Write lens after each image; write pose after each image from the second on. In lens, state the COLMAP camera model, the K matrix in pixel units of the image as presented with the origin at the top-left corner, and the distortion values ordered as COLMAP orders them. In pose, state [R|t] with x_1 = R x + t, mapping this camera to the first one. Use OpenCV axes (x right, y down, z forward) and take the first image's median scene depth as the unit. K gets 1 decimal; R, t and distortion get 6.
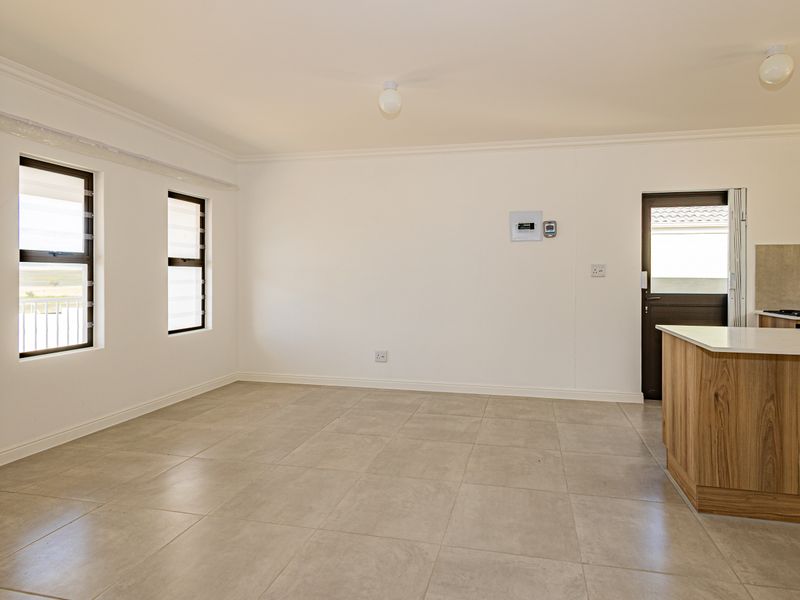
lens RADIAL K [[431.7, 0, 431.9], [0, 431.7, 275.9], [0, 0, 1]] dist [0.006107, -0.004274]
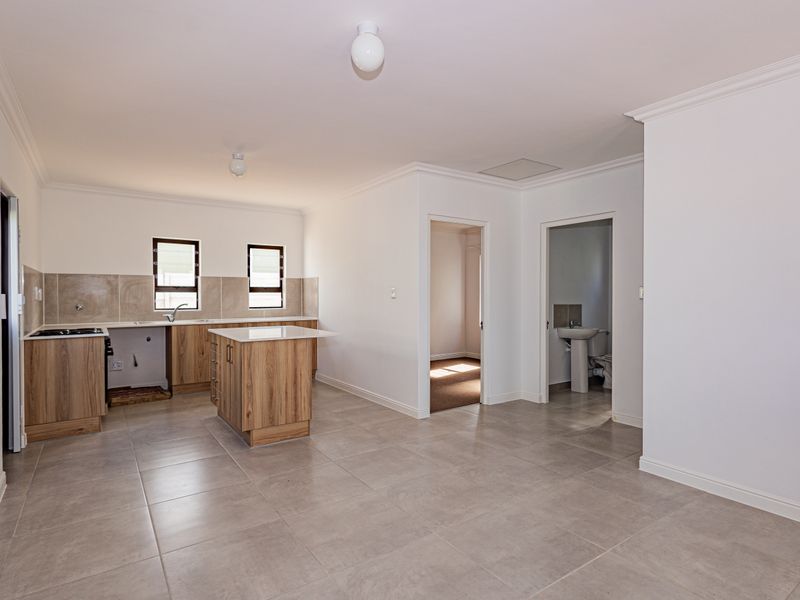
lens RADIAL K [[431.7, 0, 412.8], [0, 431.7, 299.5], [0, 0, 1]] dist [0.006107, -0.004274]
pose [[-0.744326, -0.012974, 0.667690, -0.473999], [-0.001492, 0.999841, 0.017765, -0.015669], [-0.667815, 0.012226, -0.744227, 1.136622]]
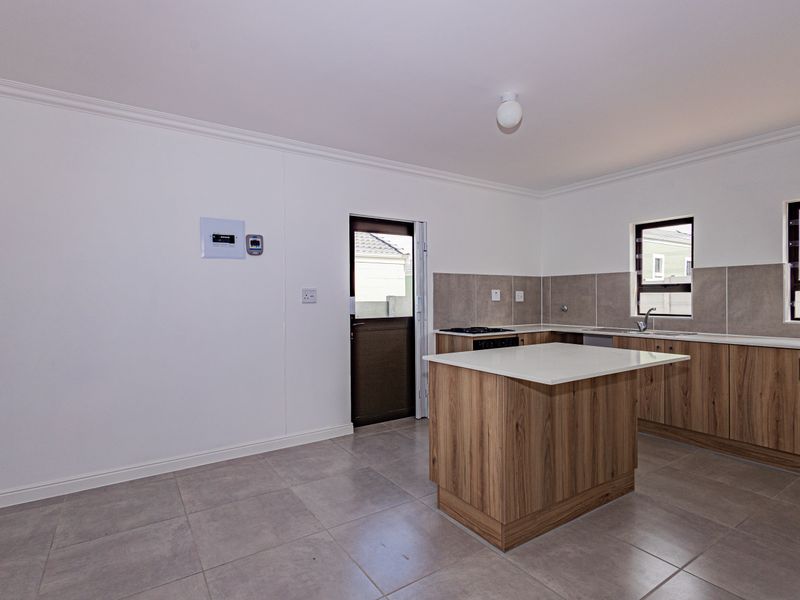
lens RADIAL K [[431.7, 0, 399.1], [0, 431.7, 291.6], [0, 0, 1]] dist [0.006107, -0.004274]
pose [[0.703593, -0.000514, 0.710603, -0.122331], [0.011076, 0.999886, -0.010243, -0.010627], [-0.710517, 0.015078, 0.703519, 0.267276]]
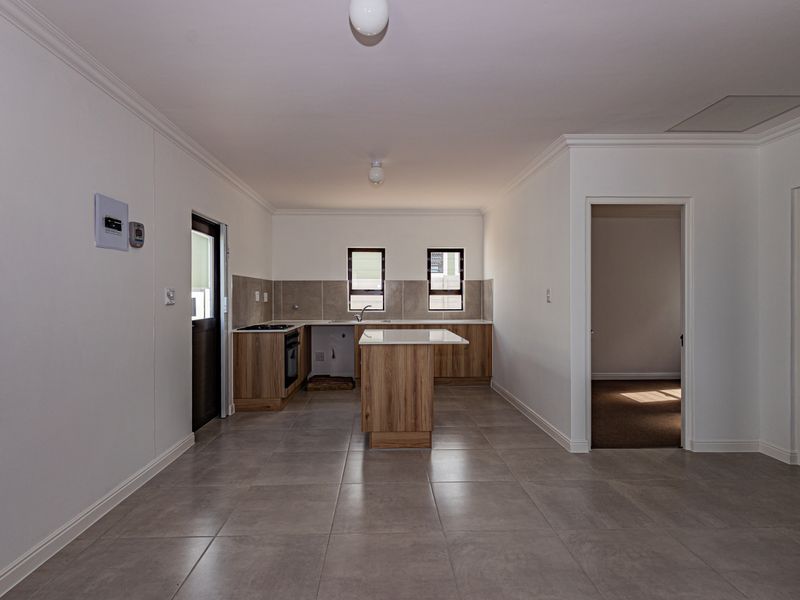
lens RADIAL K [[431.7, 0, 402.2], [0, 431.7, 295.2], [0, 0, 1]] dist [0.006107, -0.004274]
pose [[-0.252414, -0.004205, 0.967610, -0.522954], [0.002841, 0.999983, 0.005087, -0.019985], [-0.967615, 0.004033, -0.252398, 0.855186]]
